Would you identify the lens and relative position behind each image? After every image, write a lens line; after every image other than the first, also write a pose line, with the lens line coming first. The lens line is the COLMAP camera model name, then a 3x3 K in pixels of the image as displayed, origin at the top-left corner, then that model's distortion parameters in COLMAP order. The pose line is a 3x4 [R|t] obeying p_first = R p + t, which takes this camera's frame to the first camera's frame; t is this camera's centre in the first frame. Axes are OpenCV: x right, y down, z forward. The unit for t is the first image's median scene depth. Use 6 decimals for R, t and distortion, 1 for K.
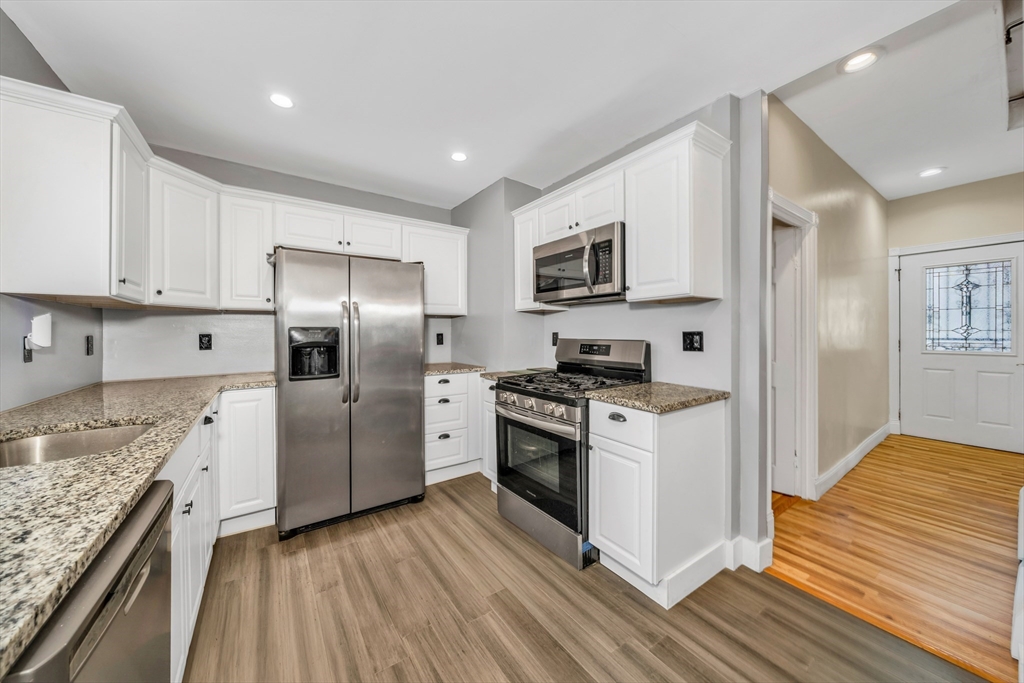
lens RADIAL K [[350.0, 0, 508.3], [0, 350.0, 333.3], [0, 0, 1]] dist [-0.016015, -0.000402]
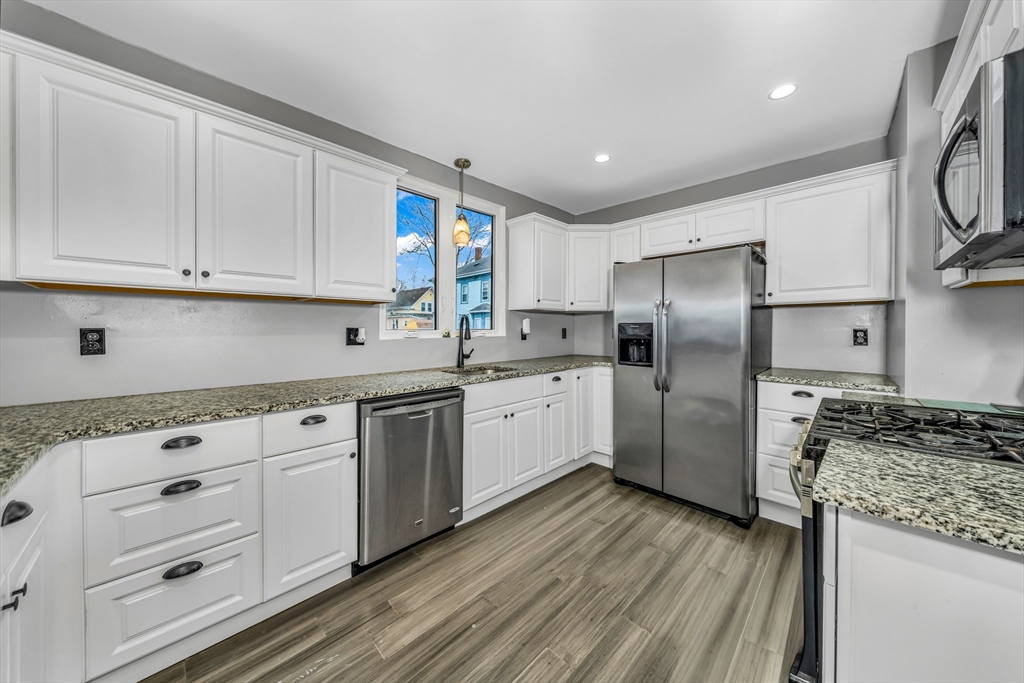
lens RADIAL K [[350.0, 0, 510.7], [0, 350.0, 333.9], [0, 0, 1]] dist [-0.016015, -0.000402]
pose [[0.175015, 0.025176, -0.984244, 0.572838], [-0.008872, 0.999673, 0.023993, -0.005454], [0.984526, 0.004533, 0.175181, 0.356647]]
